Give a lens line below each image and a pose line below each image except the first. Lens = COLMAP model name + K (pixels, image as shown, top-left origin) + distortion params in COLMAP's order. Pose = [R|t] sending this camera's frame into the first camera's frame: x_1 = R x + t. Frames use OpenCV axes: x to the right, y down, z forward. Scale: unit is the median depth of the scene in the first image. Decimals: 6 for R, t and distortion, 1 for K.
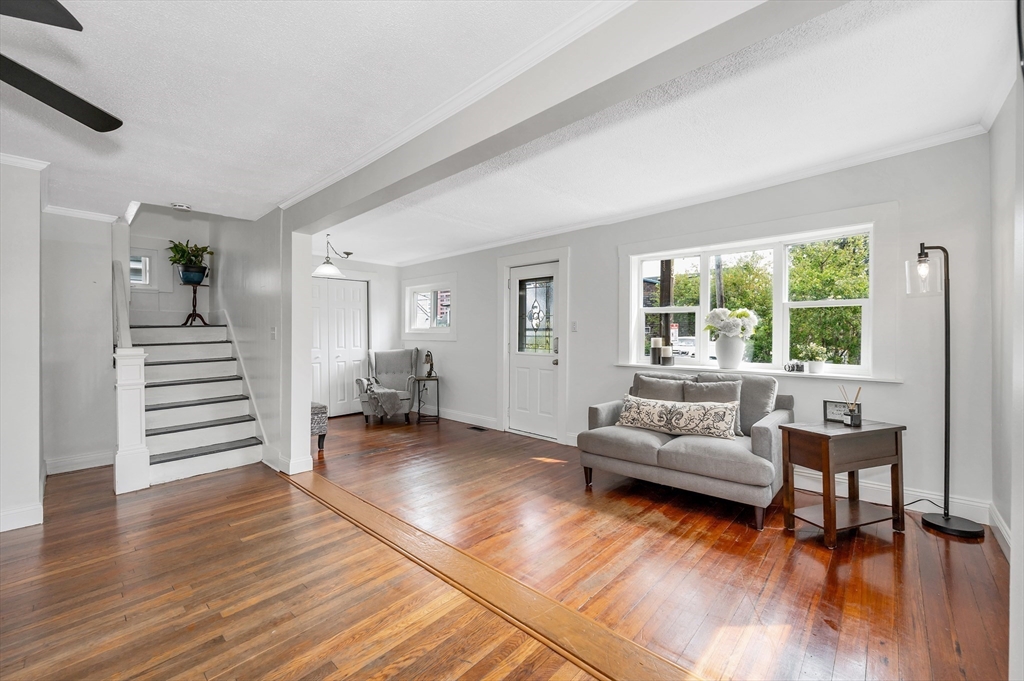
lens RADIAL K [[419.9, 0, 494.9], [0, 419.9, 334.6], [0, 0, 1]] dist [-0.001168, -0.000401]
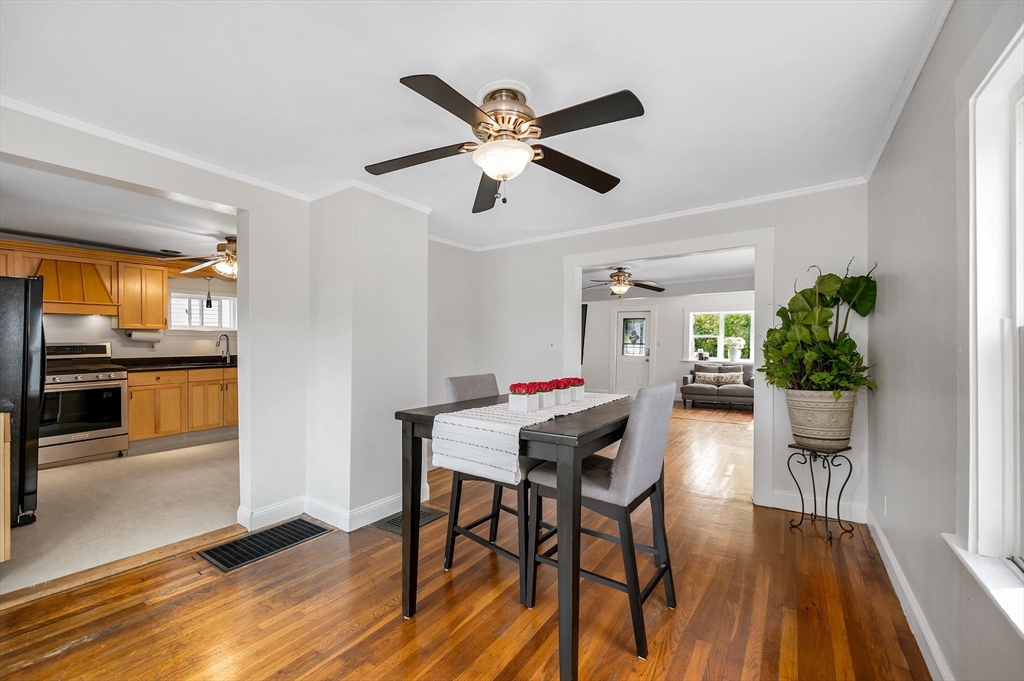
lens RADIAL K [[419.9, 0, 507.9], [0, 419.9, 345.8], [0, 0, 1]] dist [-0.001168, -0.000401]
pose [[0.985593, 0.013881, 0.168561, -1.208272], [-0.014019, 0.999902, -0.000369, 0.008112], [-0.168550, -0.002000, 0.985691, -1.252070]]
